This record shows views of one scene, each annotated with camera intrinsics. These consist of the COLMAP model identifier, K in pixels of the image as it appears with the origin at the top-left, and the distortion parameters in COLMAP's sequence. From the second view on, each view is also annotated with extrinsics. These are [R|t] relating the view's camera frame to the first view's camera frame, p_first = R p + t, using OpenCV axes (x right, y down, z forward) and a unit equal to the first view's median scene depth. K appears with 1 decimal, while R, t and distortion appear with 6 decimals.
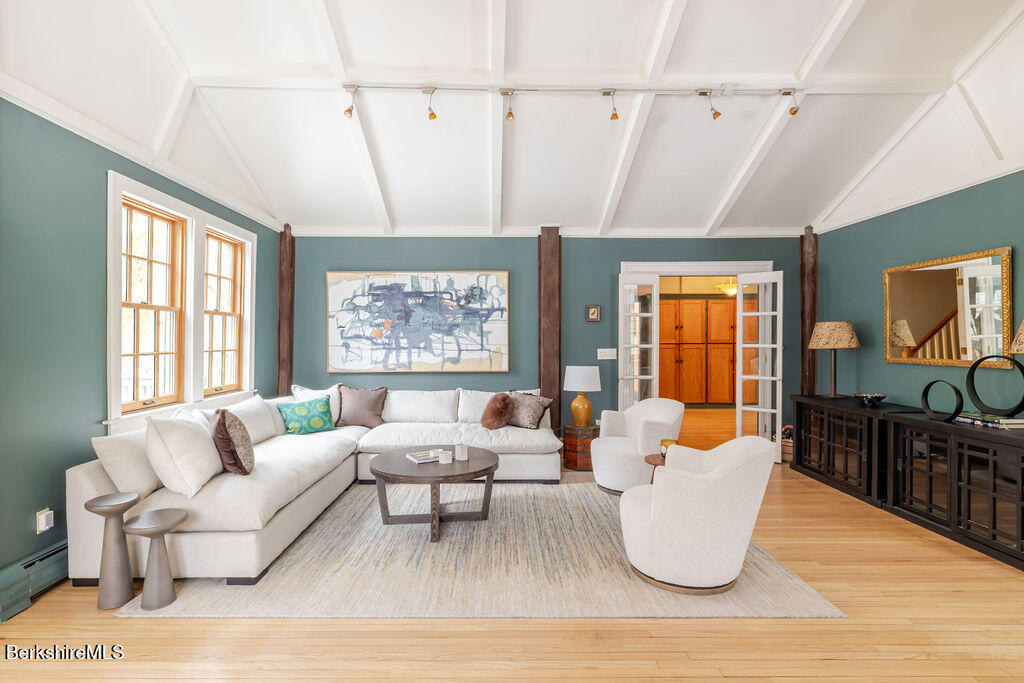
lens RADIAL K [[495.2, 0, 508.1], [0, 495.2, 343.6], [0, 0, 1]] dist [-0.006963, 0.001051]
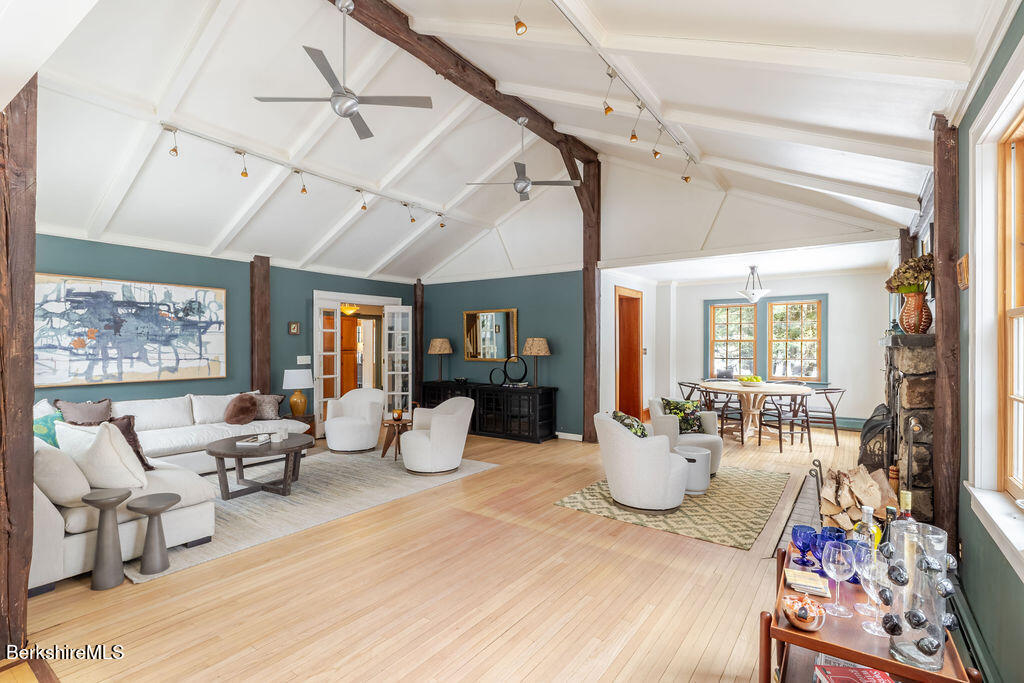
lens RADIAL K [[495.2, 0, 513.2], [0, 495.2, 344.5], [0, 0, 1]] dist [-0.006963, 0.001051]
pose [[0.578324, 0.003002, 0.815802, -0.545837], [0.002675, 0.999981, -0.005576, -0.010898], [-0.815803, 0.005407, 0.578305, -0.200098]]
